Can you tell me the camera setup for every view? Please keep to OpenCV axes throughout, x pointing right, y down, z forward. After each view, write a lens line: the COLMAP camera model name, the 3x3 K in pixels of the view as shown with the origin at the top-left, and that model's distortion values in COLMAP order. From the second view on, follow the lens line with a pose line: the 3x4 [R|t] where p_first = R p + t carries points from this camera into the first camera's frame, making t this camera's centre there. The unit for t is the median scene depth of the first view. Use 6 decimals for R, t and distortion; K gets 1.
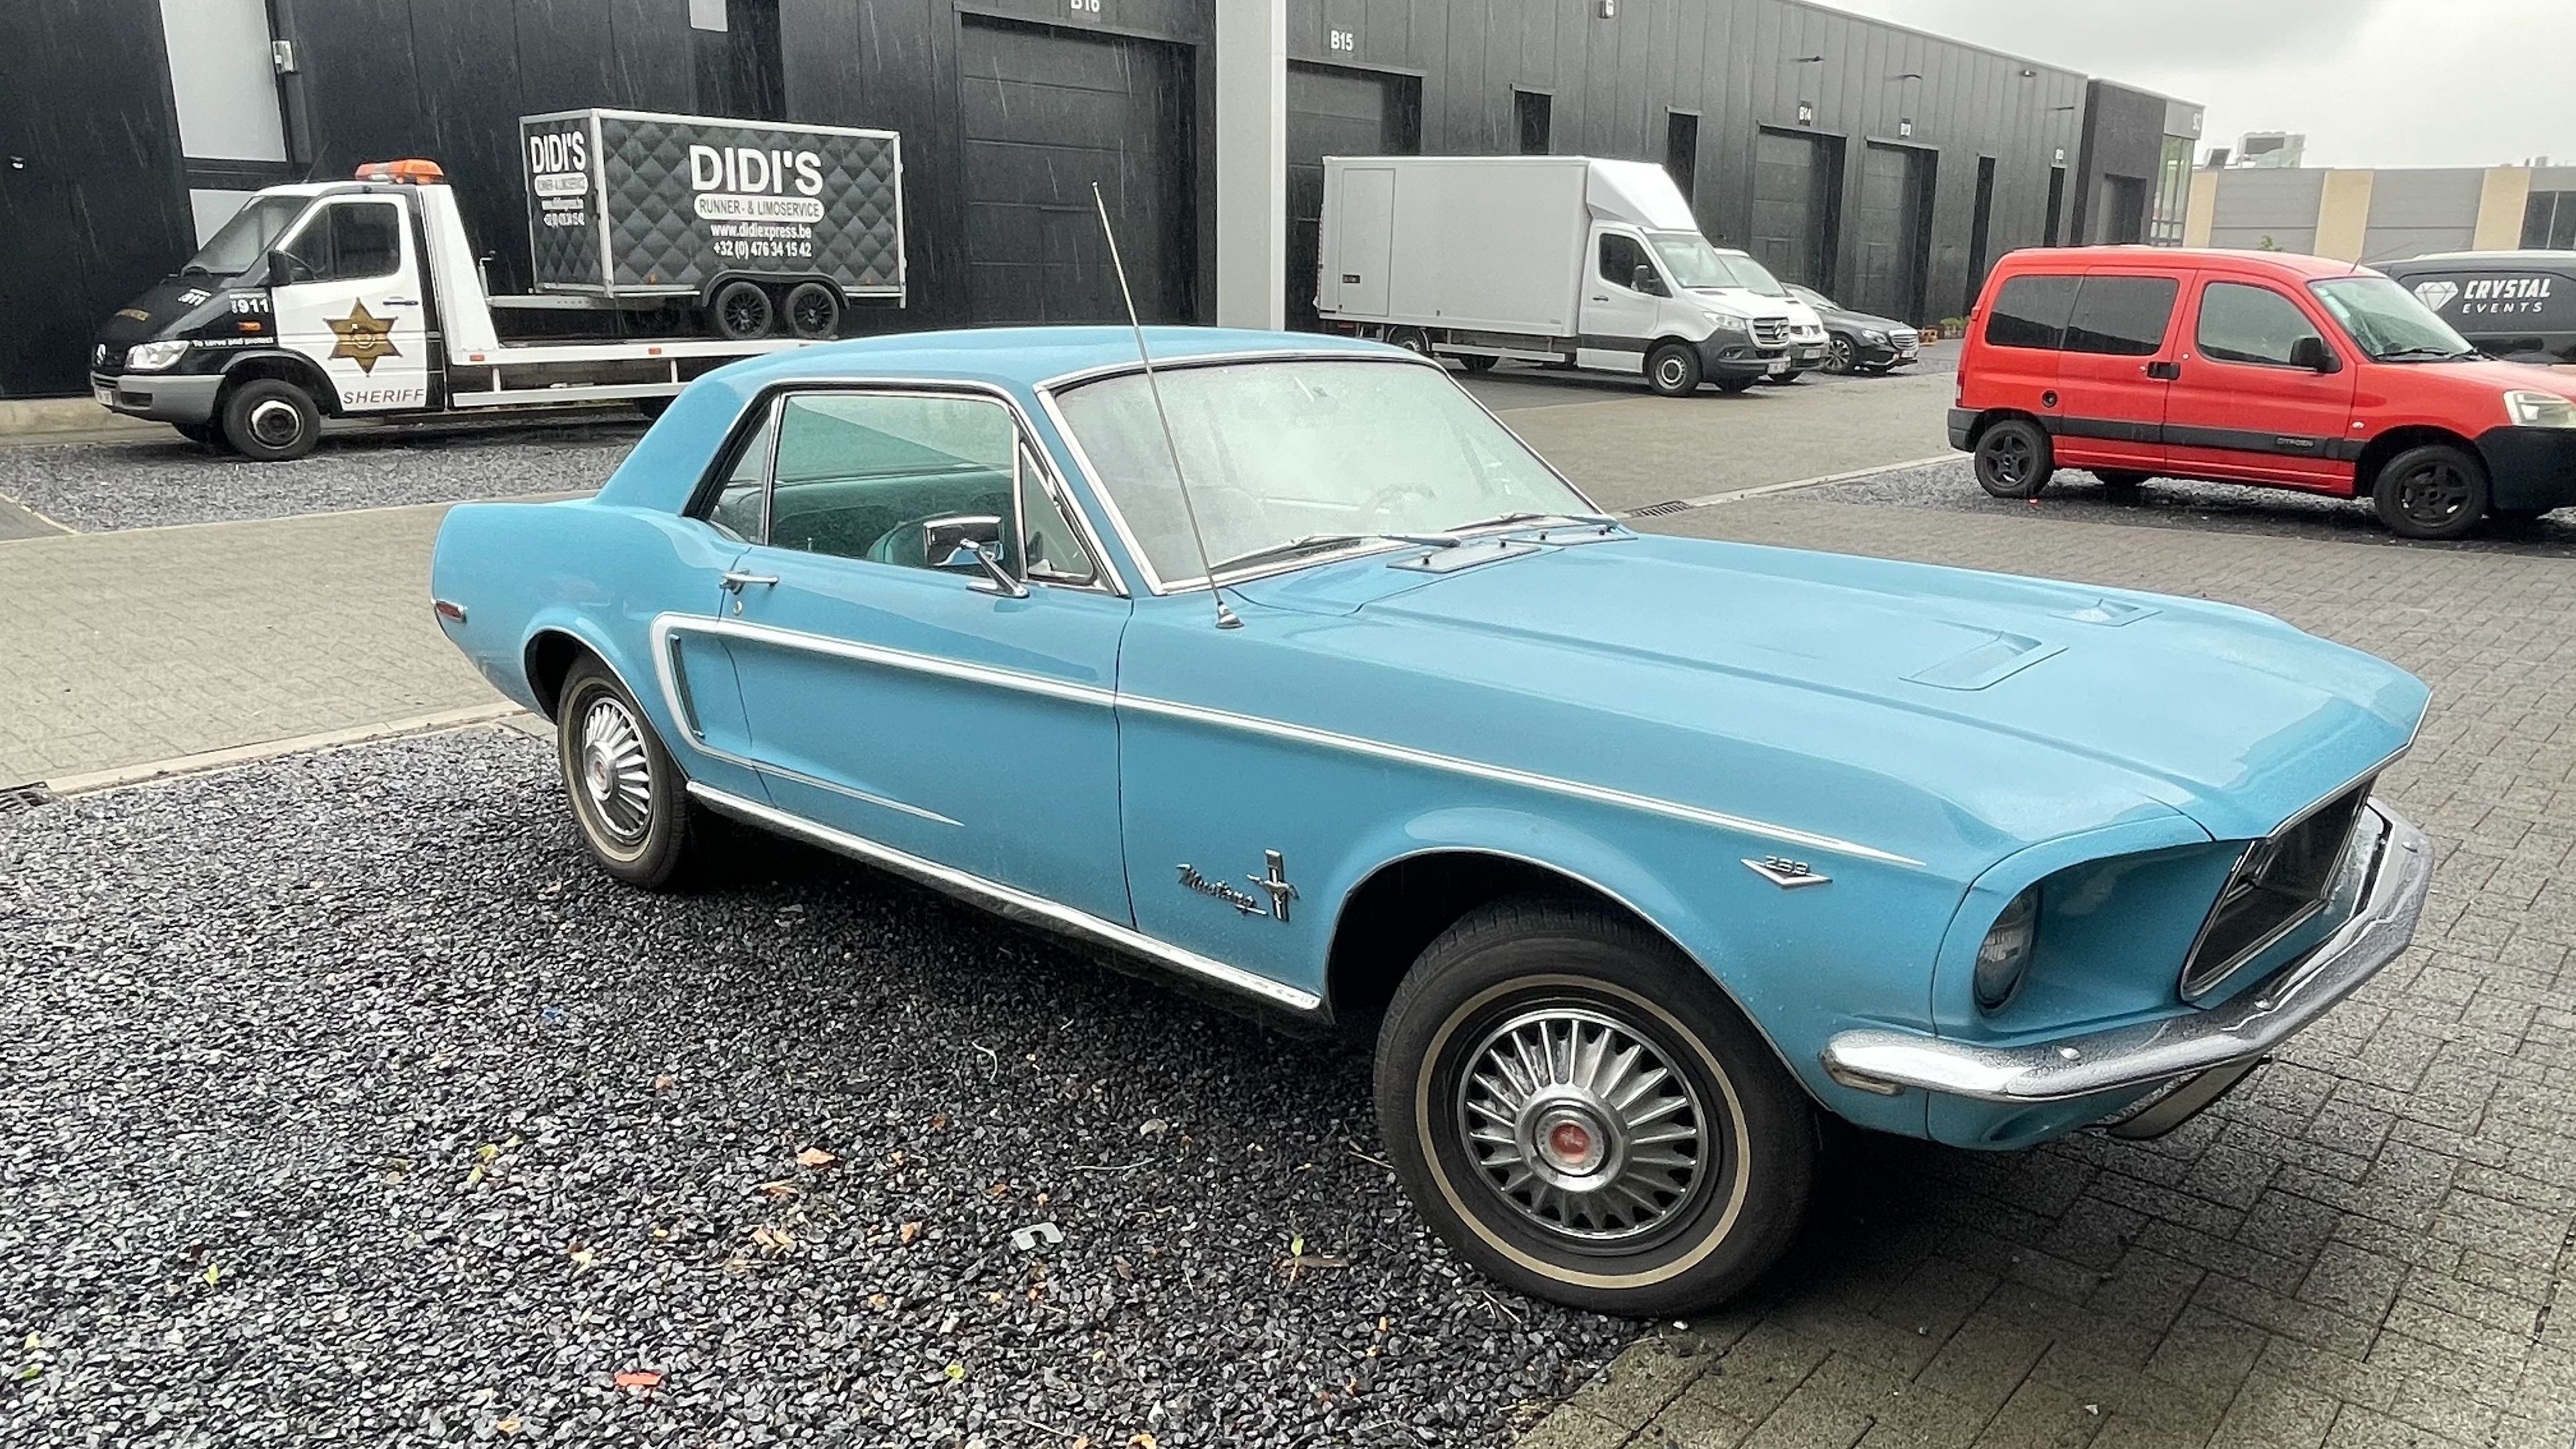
lens RADIAL K [[1662.0, 0, 1279.7], [0, 1662.0, 726.0], [0, 0, 1]] dist [-0.011326, -0.001616]
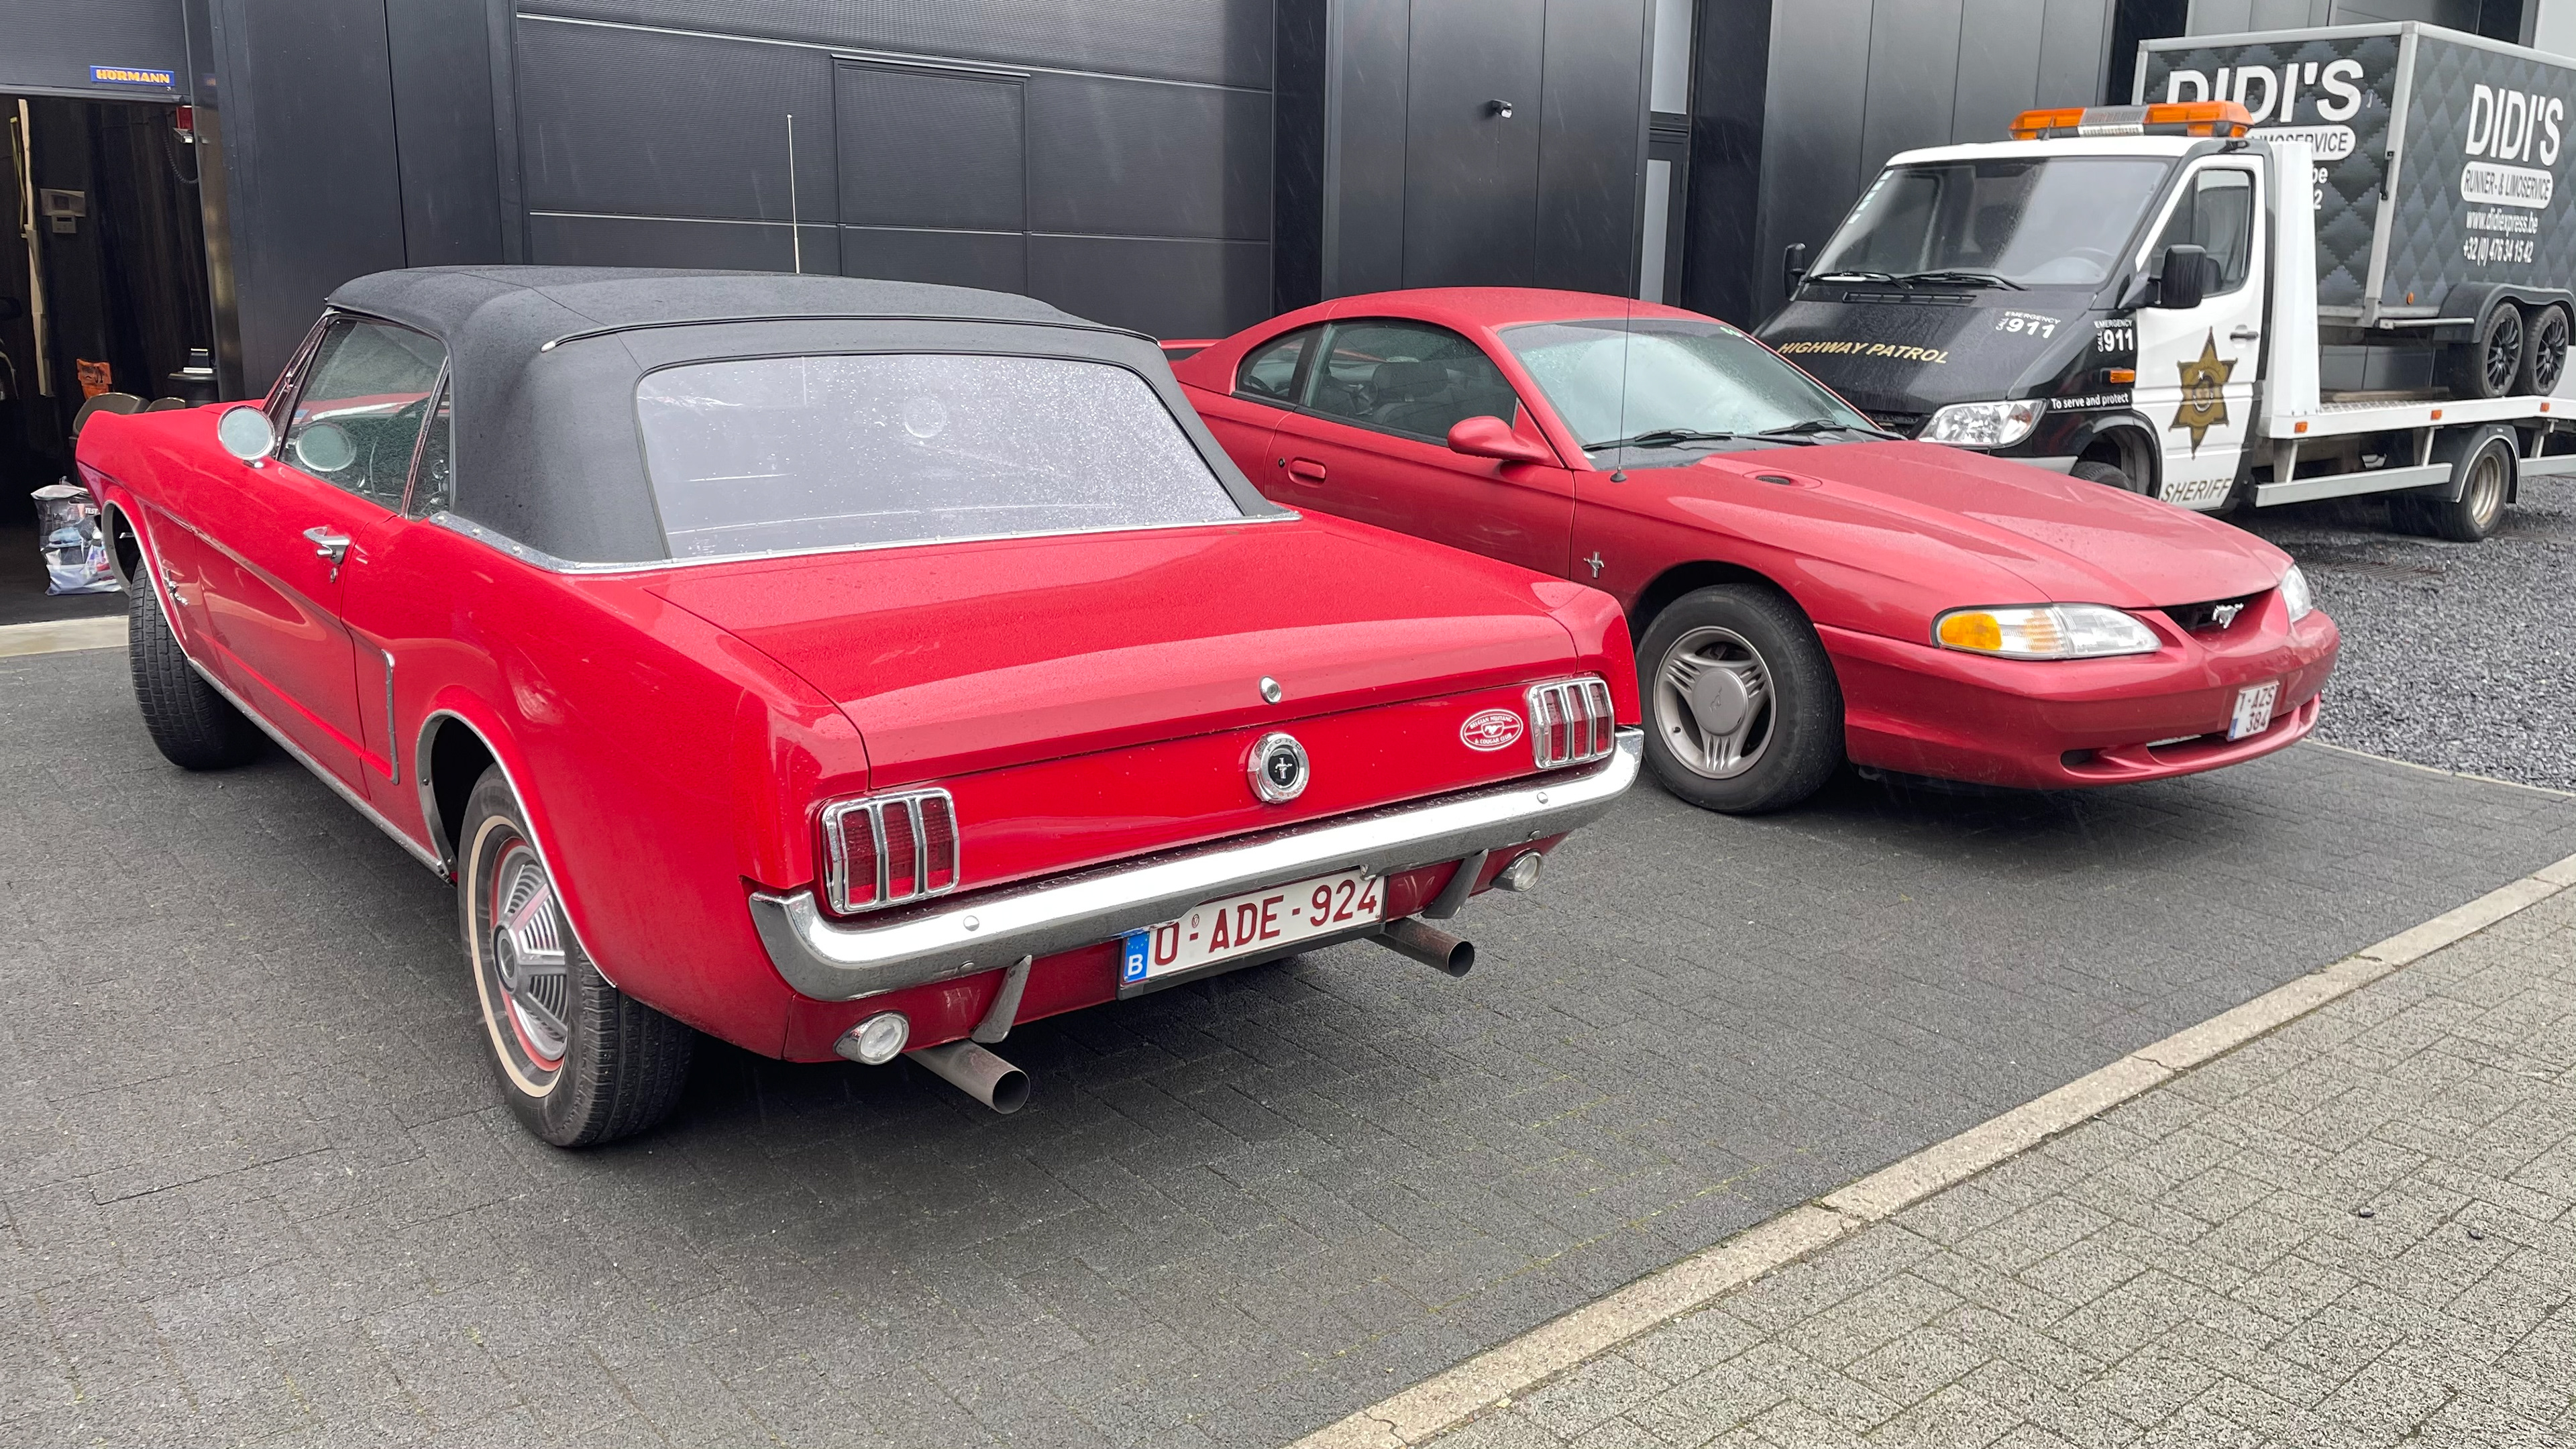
lens RADIAL K [[1937.0, 0, 1276.8], [0, 1937.0, 714.7], [0, 0, 1]] dist [0.041411, -0.051413]
pose [[0.993123, 0.032567, -0.112457, -0.686566], [-0.037827, 0.998272, -0.044961, -0.064866], [0.110798, 0.048906, 0.992639, 0.235328]]
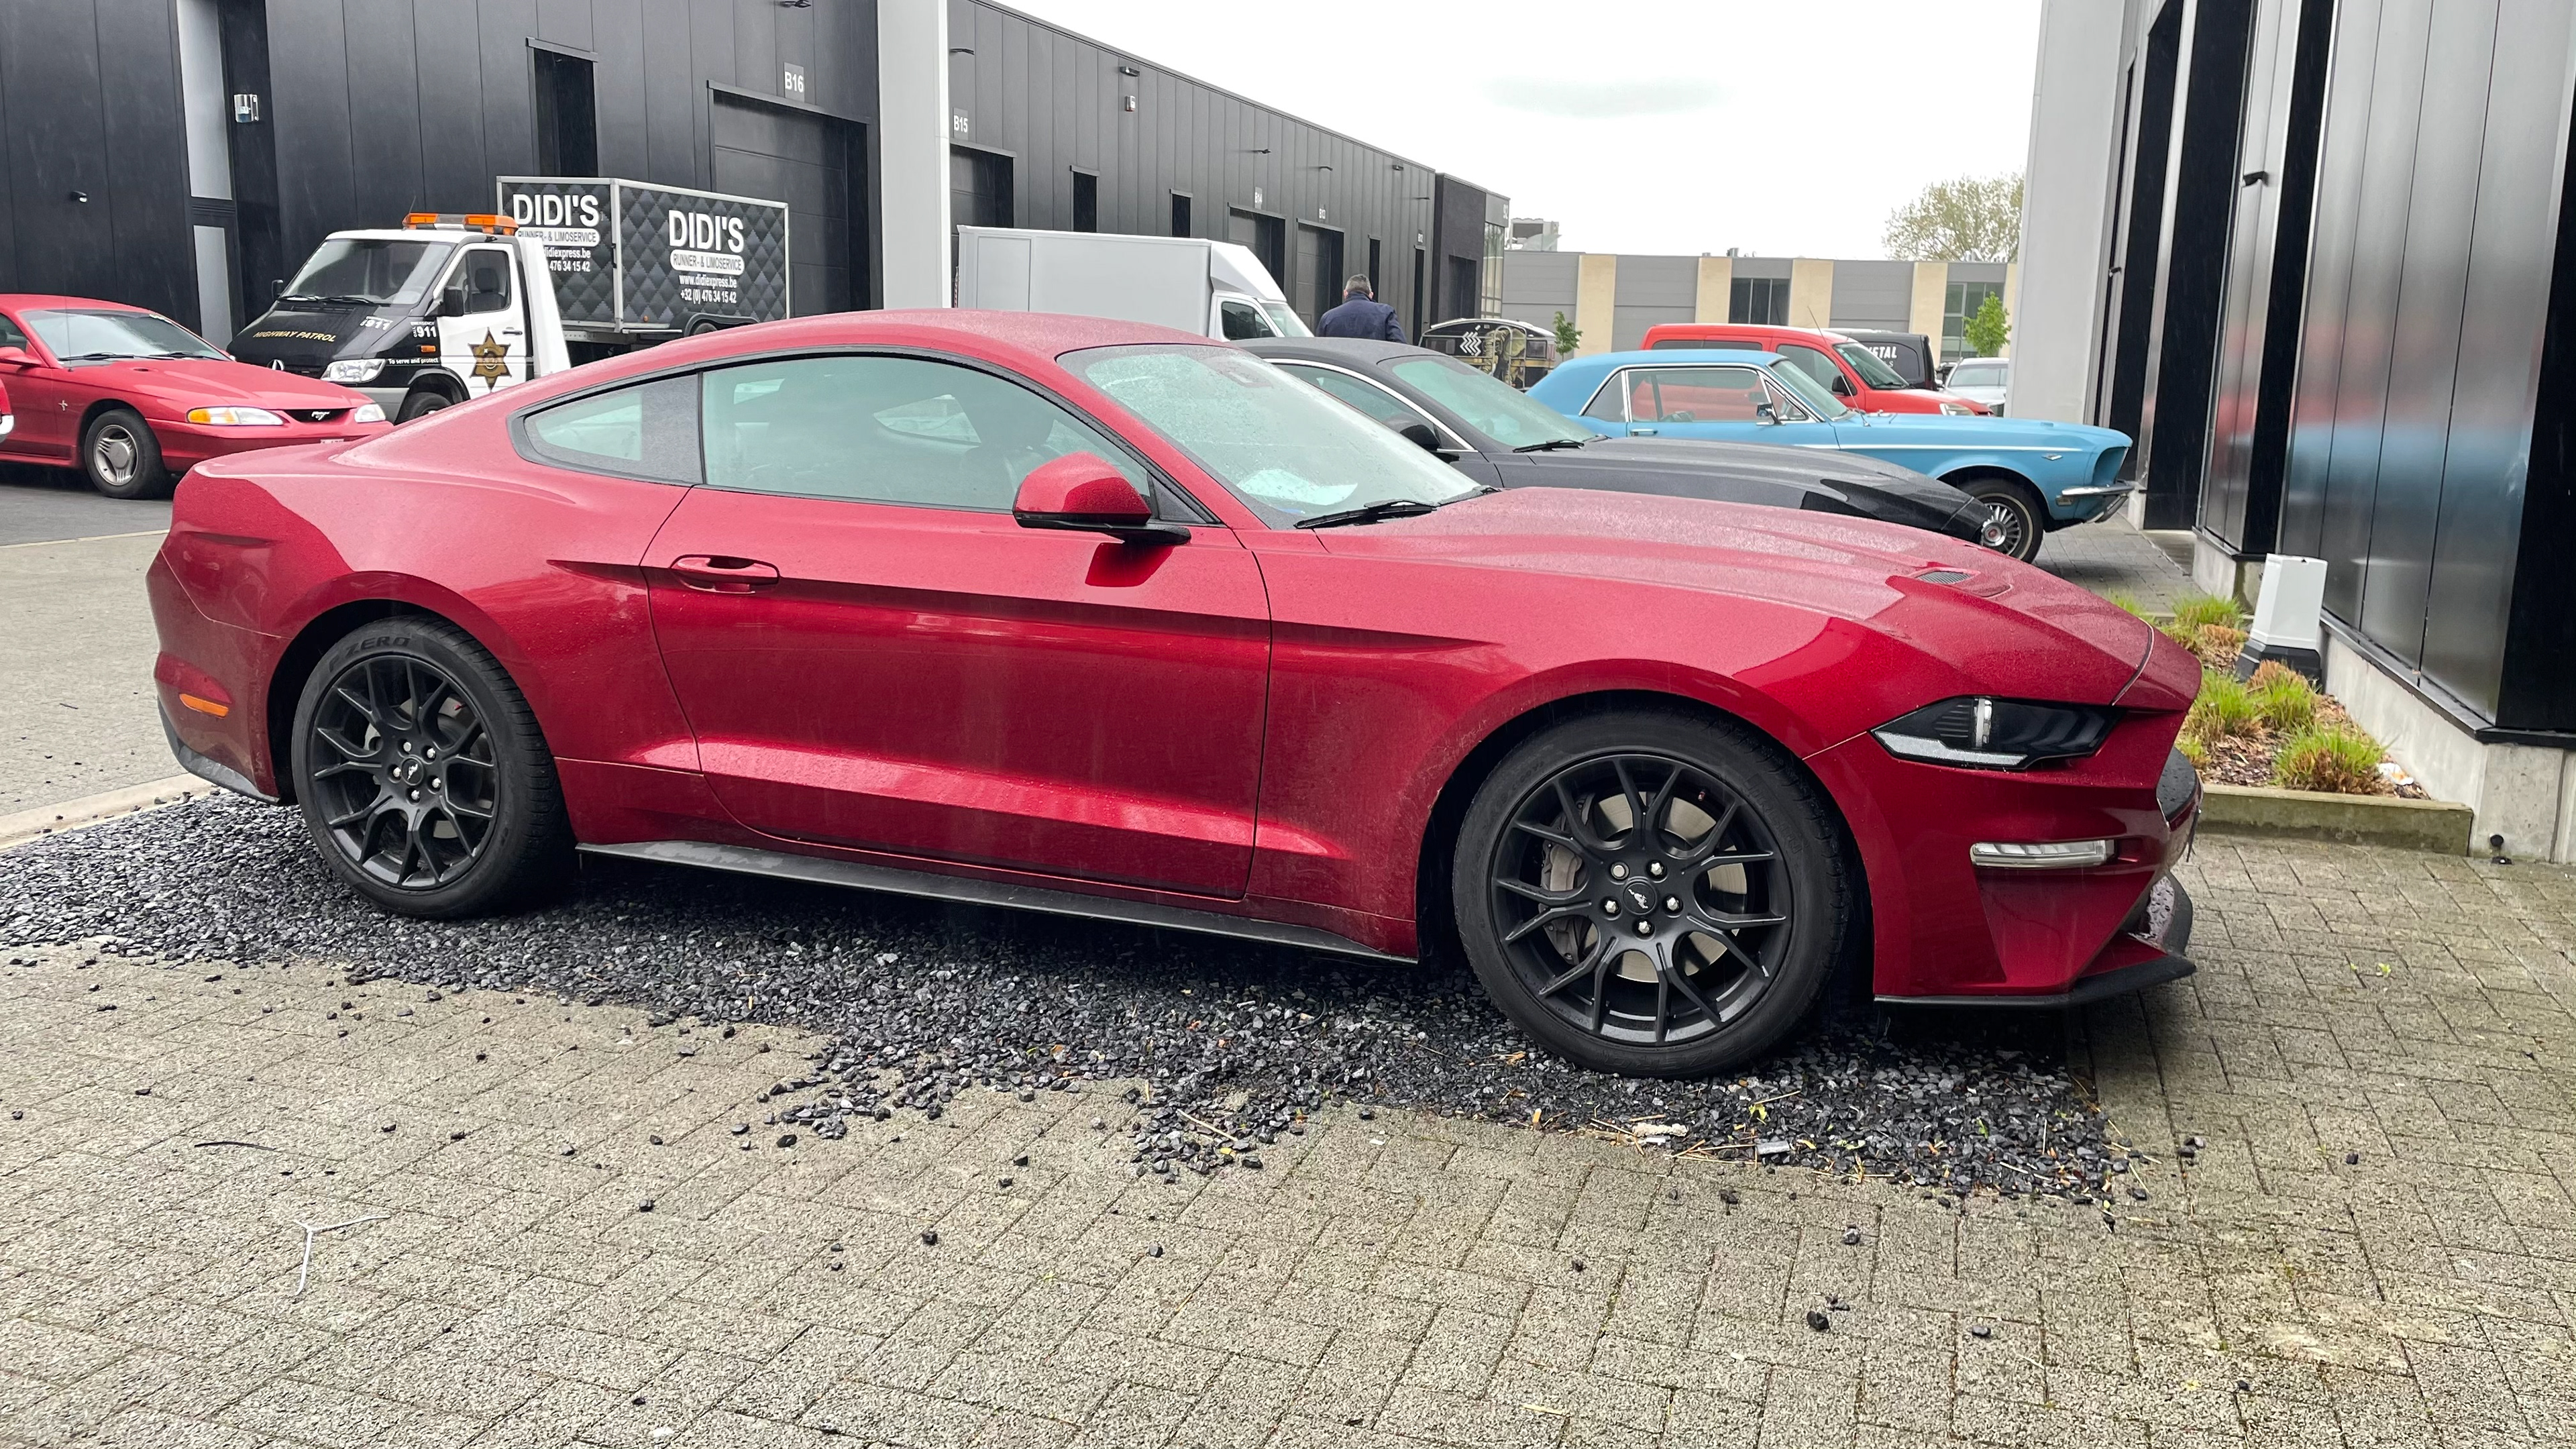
lens RADIAL K [[1937.0, 0, 1306.5], [0, 1937.0, 722.4], [0, 0, 1]] dist [0.041411, -0.051413]
pose [[0.903866, -0.062004, 0.423298, -0.542783], [0.090695, 0.994723, -0.047956, 0.127190], [-0.418091, 0.081736, 0.904721, -0.433785]]
